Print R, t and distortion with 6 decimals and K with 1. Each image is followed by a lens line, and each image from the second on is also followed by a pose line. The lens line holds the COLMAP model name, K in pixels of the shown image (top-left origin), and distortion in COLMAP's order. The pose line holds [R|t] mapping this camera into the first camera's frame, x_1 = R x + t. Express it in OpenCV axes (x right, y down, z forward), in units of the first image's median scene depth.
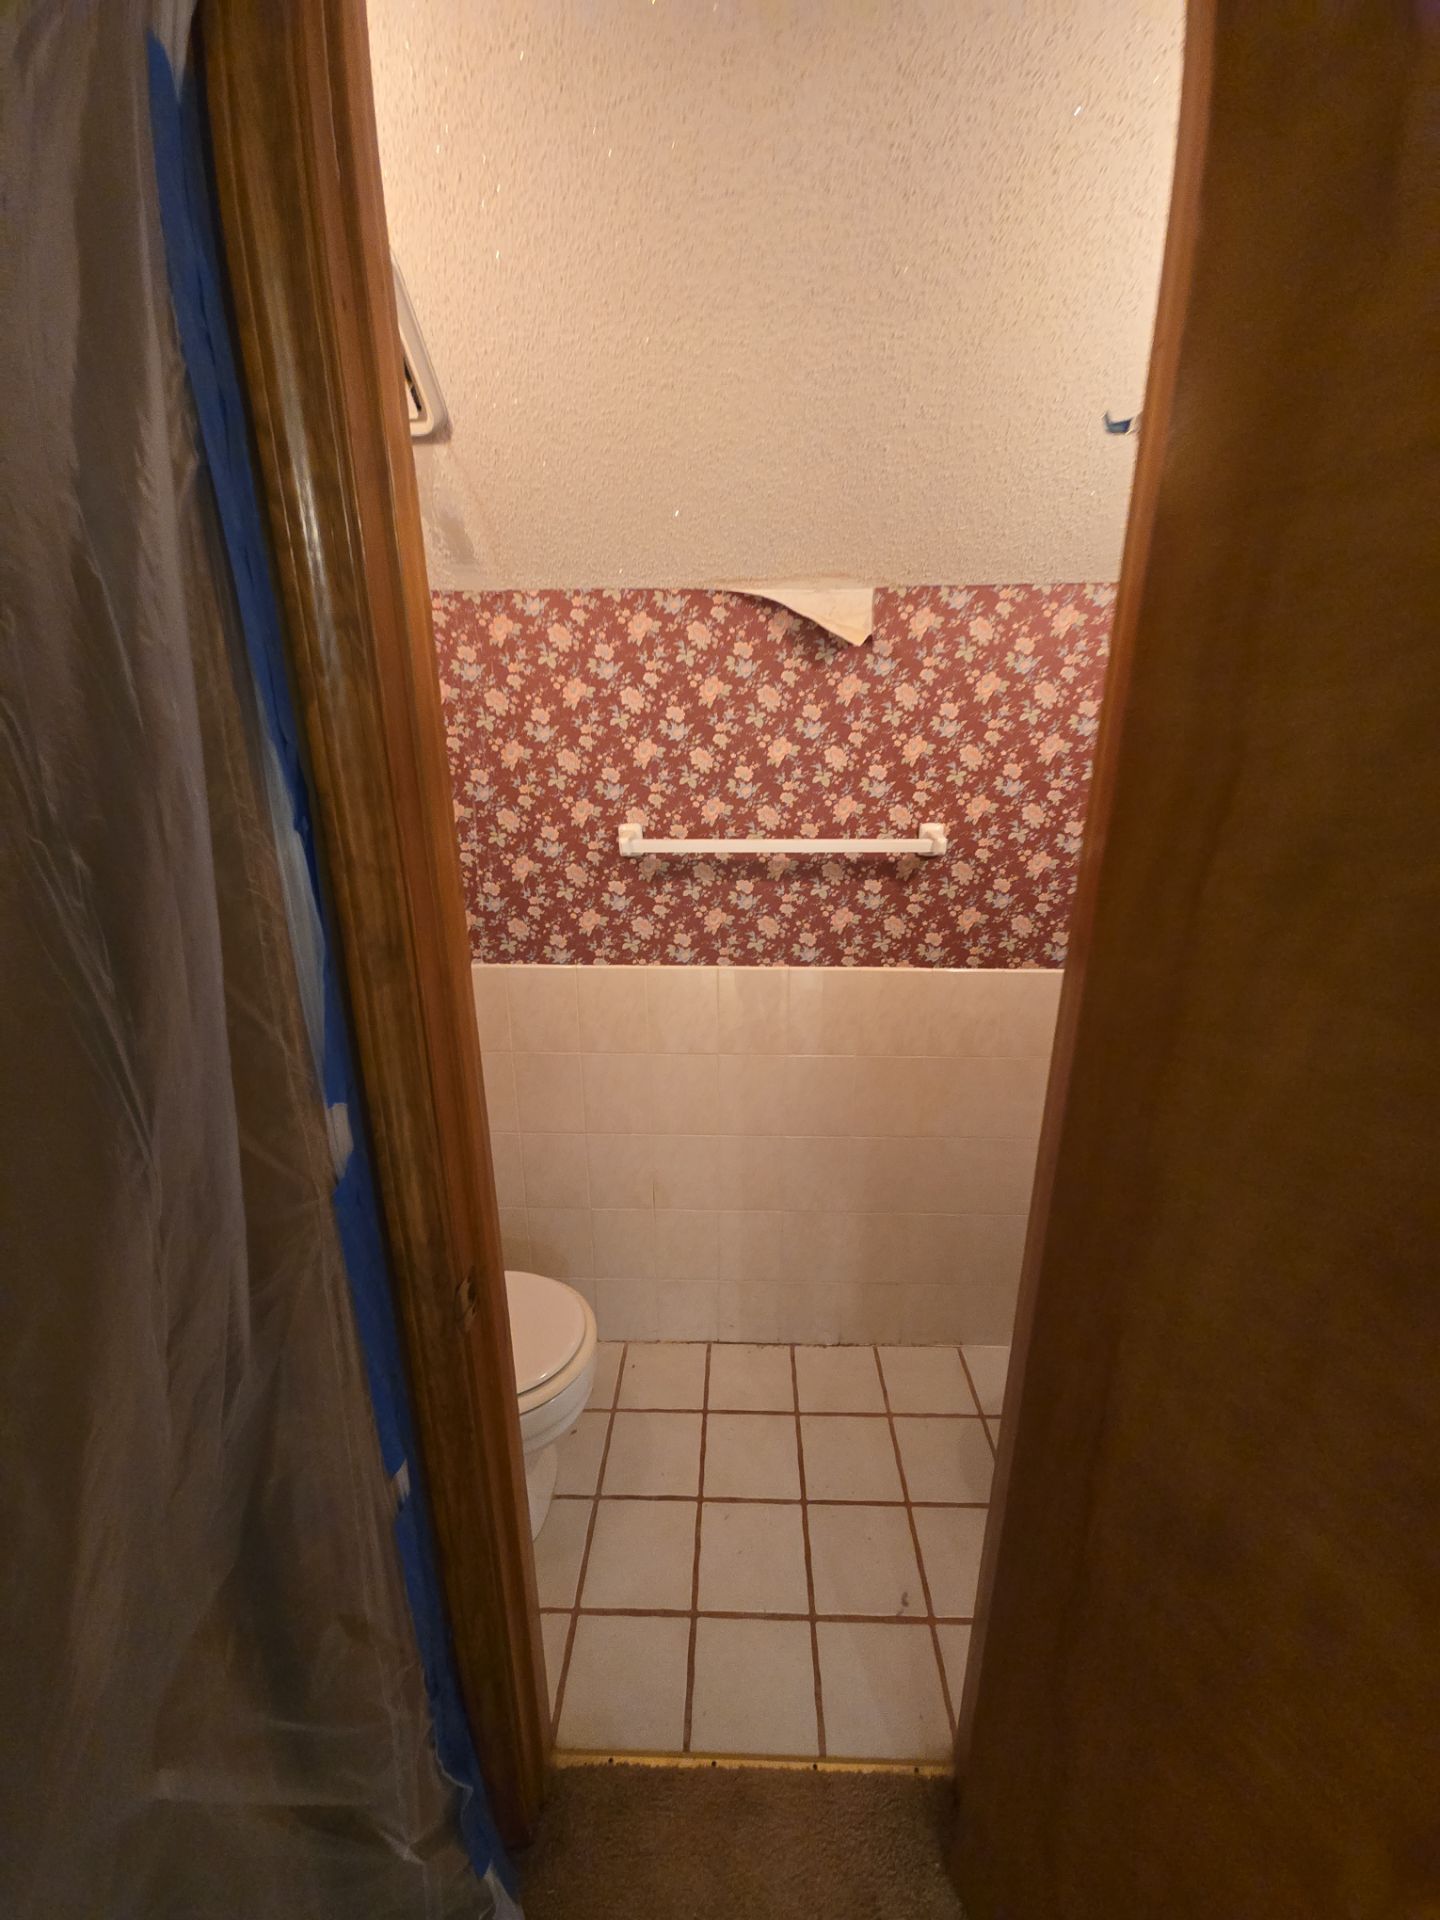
lens RADIAL K [[786.9, 0, 719.8], [0, 786.9, 966.6], [0, 0, 1]] dist [0.000748, -0.000158]
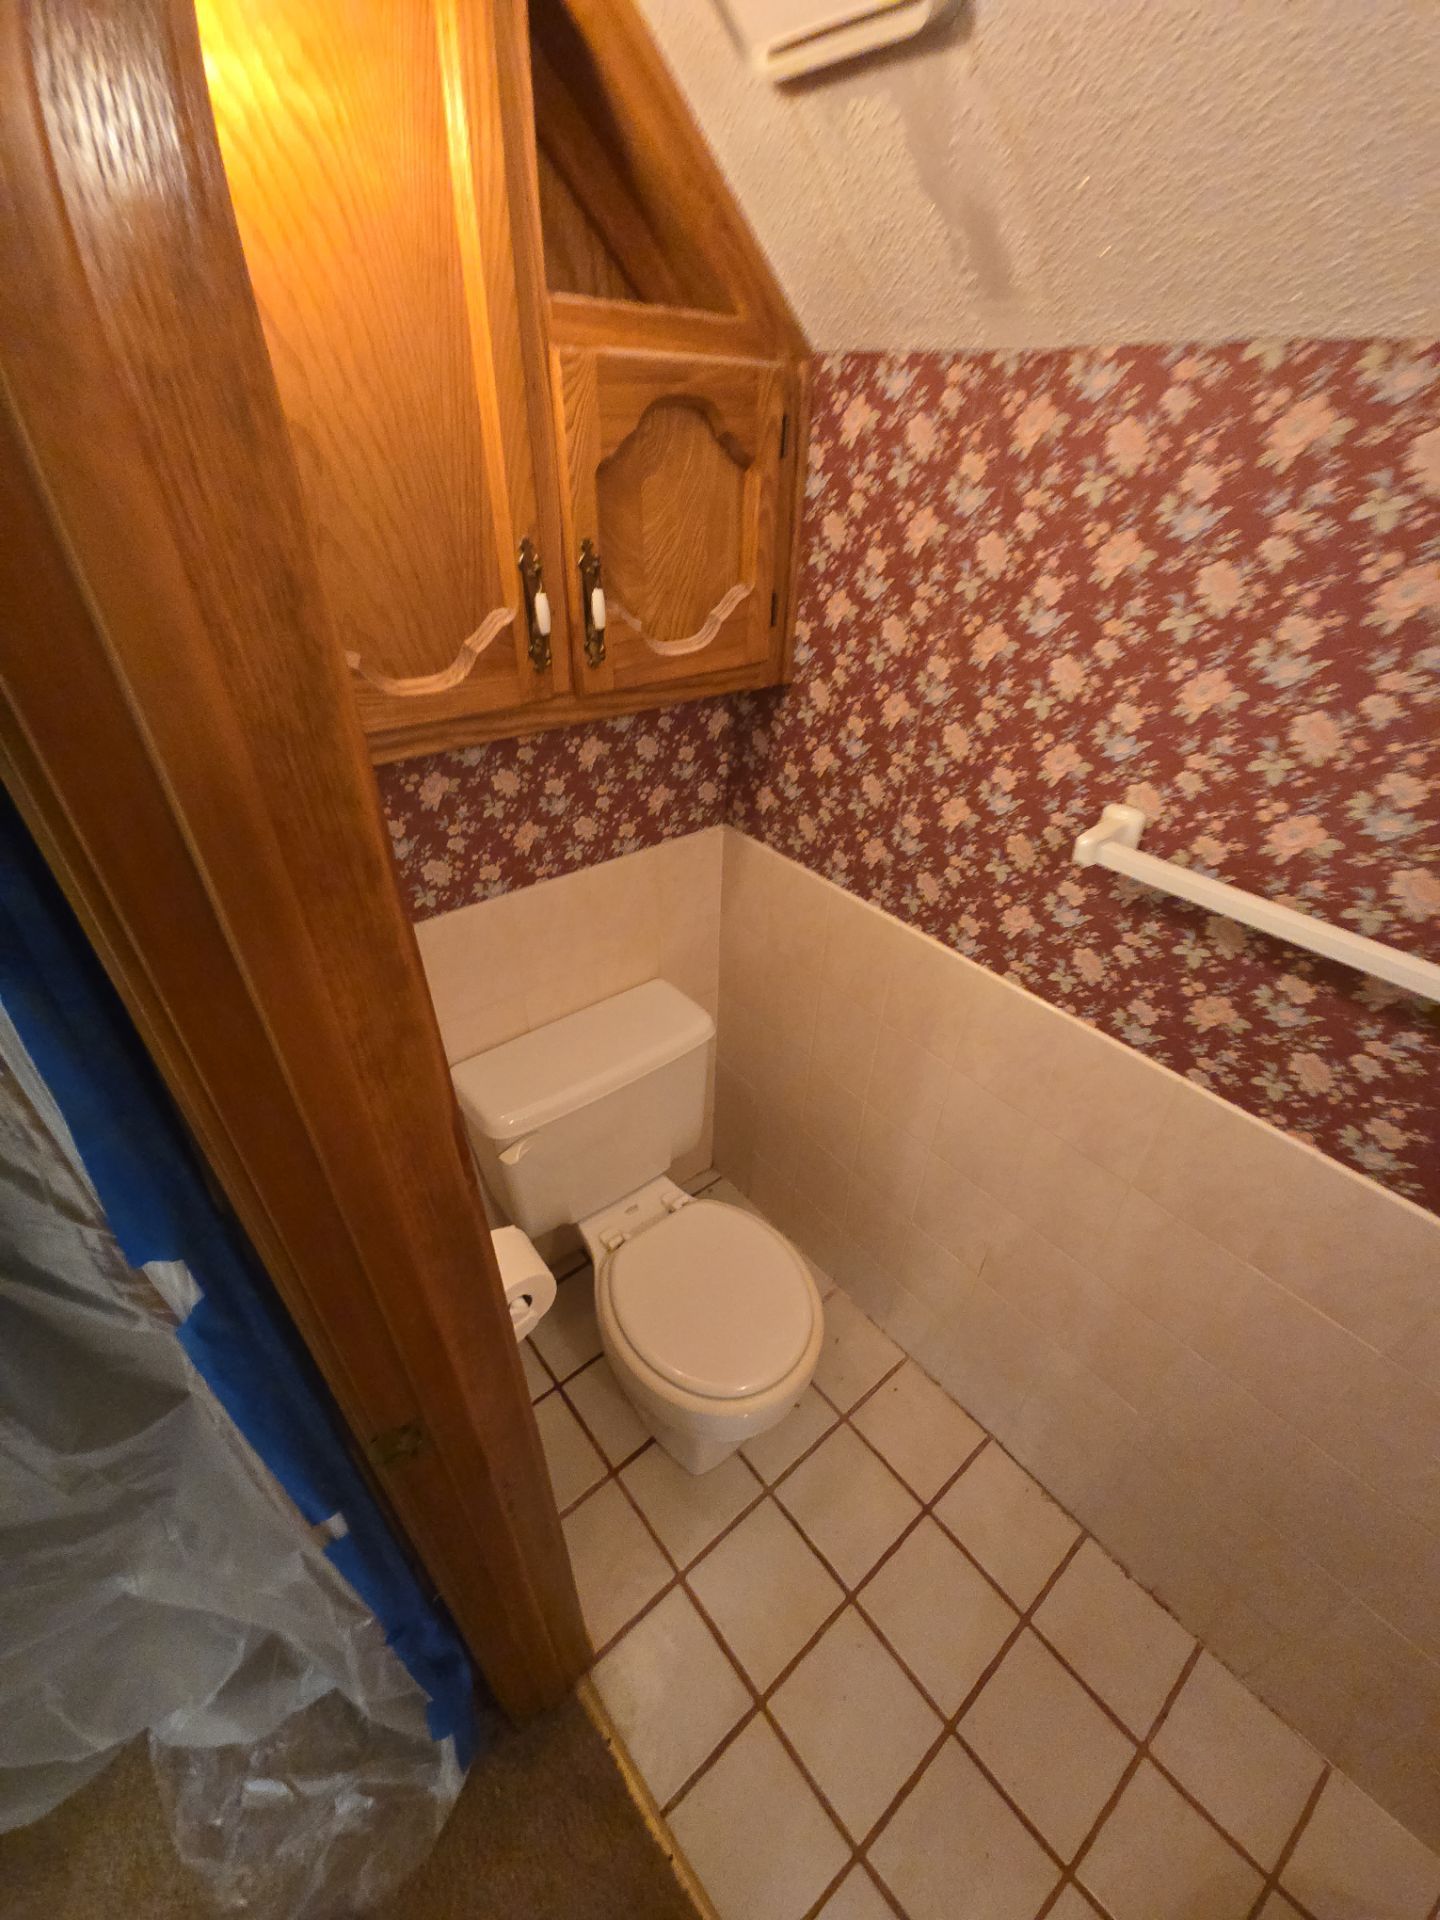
lens RADIAL K [[786.9, 0, 721.7], [0, 786.9, 956.5], [0, 0, 1]] dist [0.000748, -0.000158]
pose [[0.659322, 0.445602, -0.605585, 0.088677], [-0.246313, 0.889014, 0.385985, -0.233419], [0.710369, -0.105325, 0.695904, 0.370301]]
